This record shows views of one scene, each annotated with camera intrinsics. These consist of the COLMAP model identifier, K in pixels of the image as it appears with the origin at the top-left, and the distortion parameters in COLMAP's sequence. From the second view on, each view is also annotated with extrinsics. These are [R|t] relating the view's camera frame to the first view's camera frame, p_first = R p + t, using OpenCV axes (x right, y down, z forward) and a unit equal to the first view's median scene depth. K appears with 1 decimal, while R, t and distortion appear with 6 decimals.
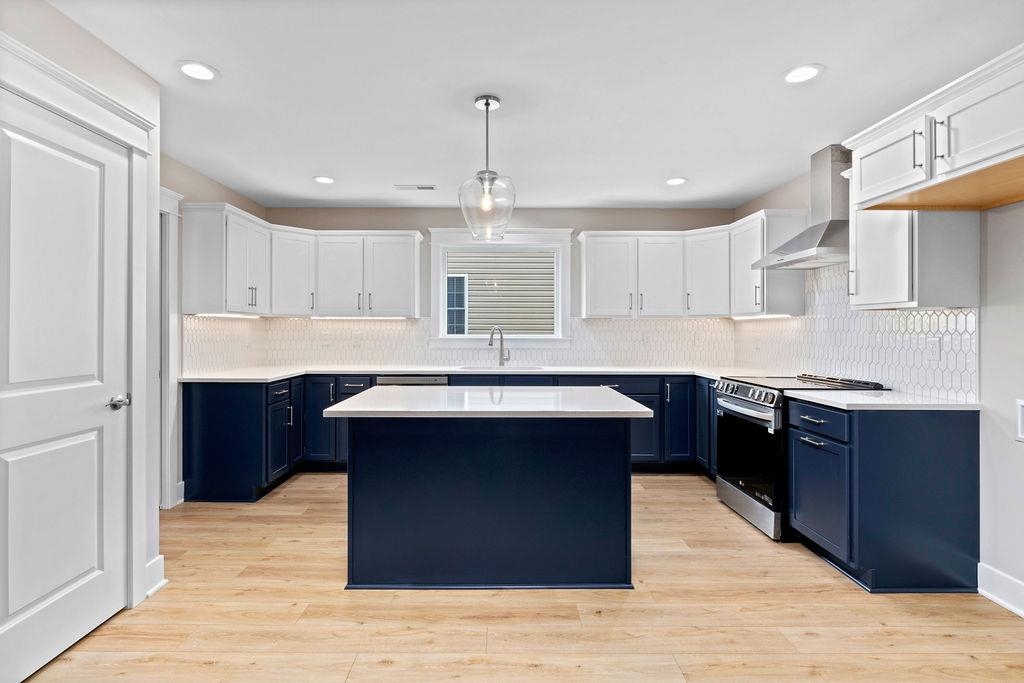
lens RADIAL K [[515.1, 0, 498.6], [0, 515.1, 328.2], [0, 0, 1]] dist [-0.002767, -0.000470]
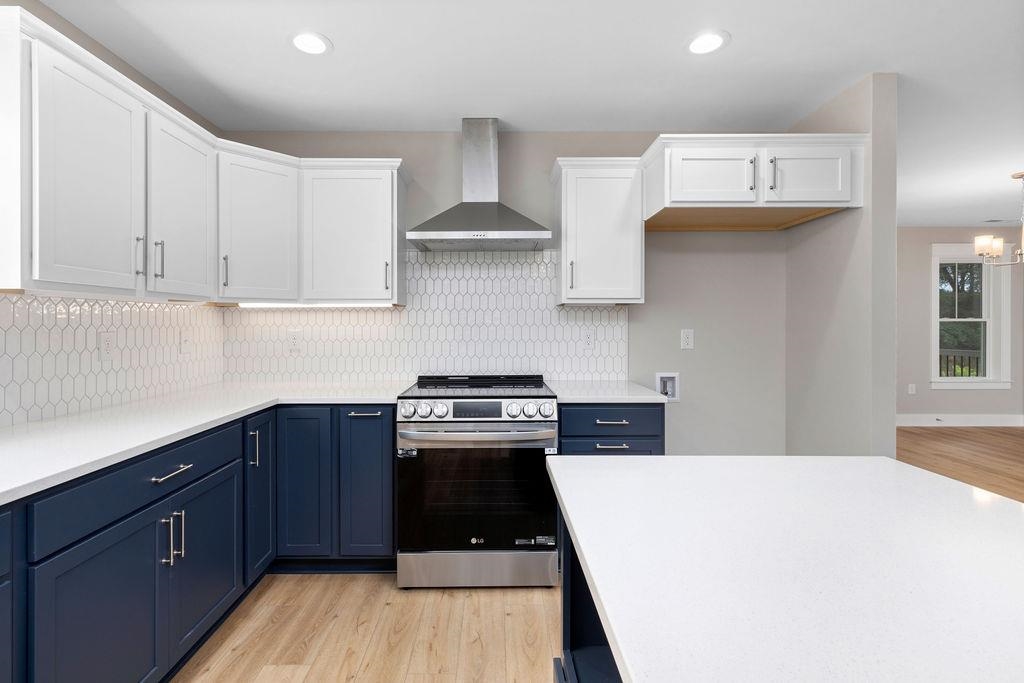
lens RADIAL K [[465.8, 0, 503.1], [0, 465.8, 324.9], [0, 0, 1]] dist [0.004247, 0.000456]
pose [[-0.012969, -0.002964, 0.999912, -0.126158], [-0.002946, 0.999991, 0.002926, 0.001602], [-0.999912, -0.002908, -0.012978, 0.725101]]
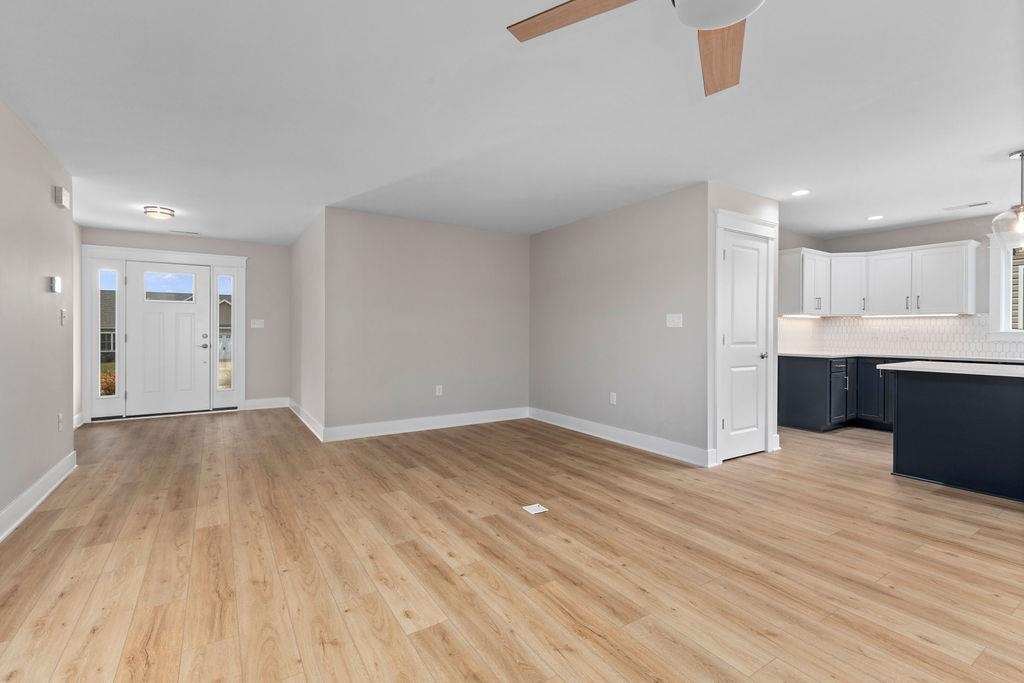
lens RADIAL K [[457.6, 0, 510.9], [0, 457.6, 333.1], [0, 0, 1]] dist [0.003127, 0.000298]
pose [[0.550319, 0.002555, -0.834951, 0.141868], [0.000747, 0.999993, 0.003553, 0.019205], [0.834954, -0.002579, 0.550314, -0.459595]]
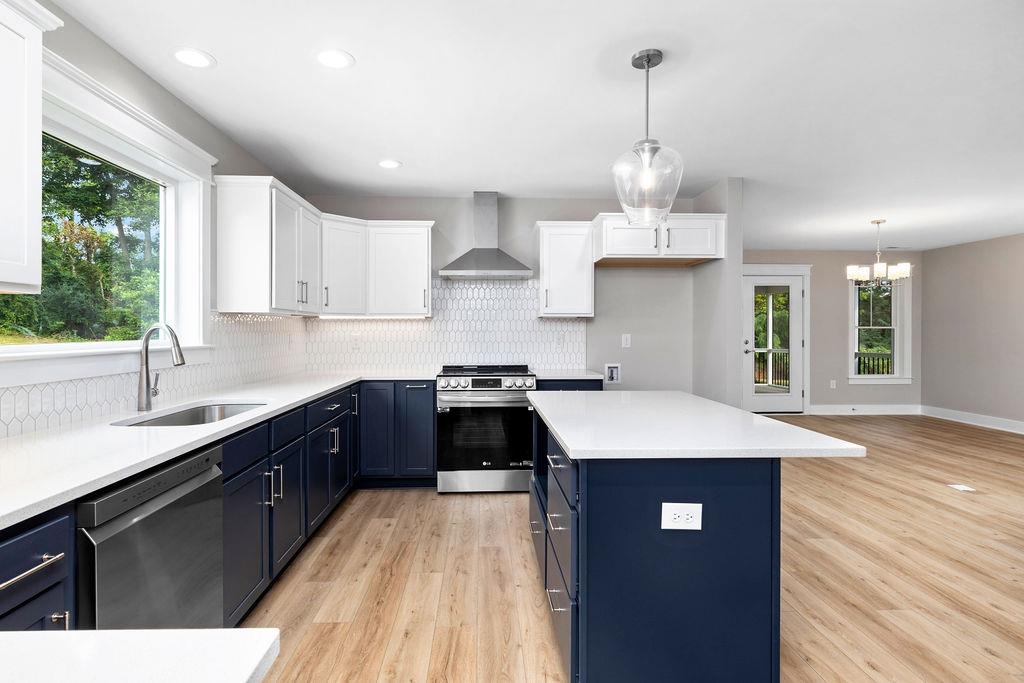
lens RADIAL K [[510.2, 0, 510.3], [0, 510.2, 332.5], [0, 0, 1]] dist [0.000245, 0.000454]
pose [[-0.054281, -0.004984, 0.998513, -0.497014], [-0.003988, 0.999981, 0.004775, 0.001699], [-0.998518, -0.003723, -0.054300, 0.752217]]
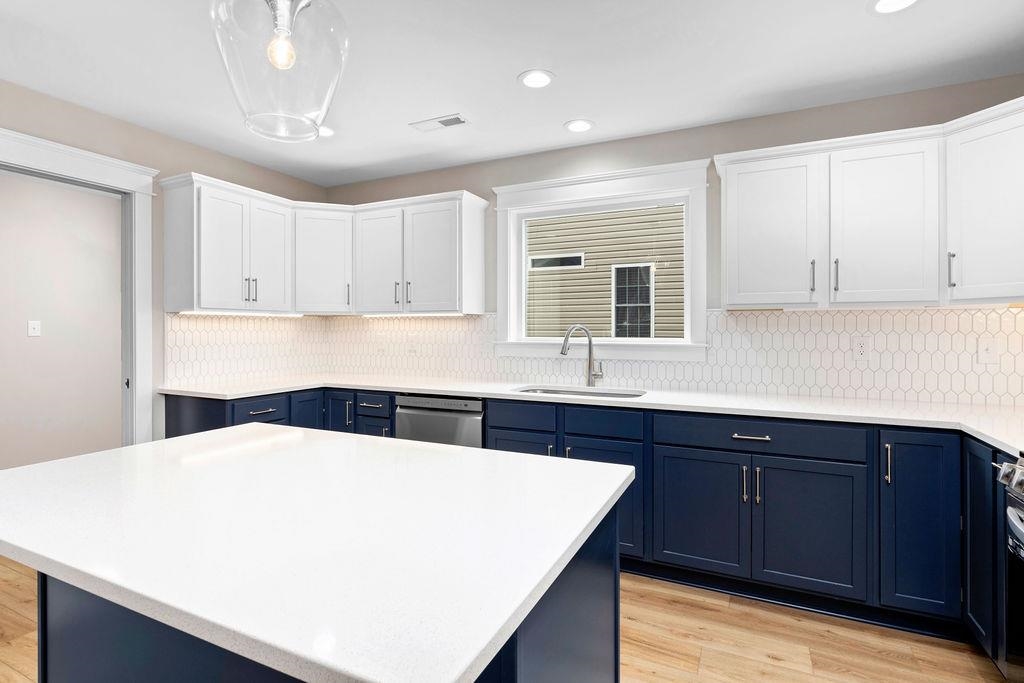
lens RADIAL K [[510.2, 0, 510.3], [0, 510.2, 332.5], [0, 0, 1]] dist [0.000245, 0.000454]
pose [[0.899706, 0.000899, -0.436495, 0.210199], [0.001946, 0.999980, 0.006071, 0.001787], [0.436491, -0.006311, 0.899686, 0.405687]]
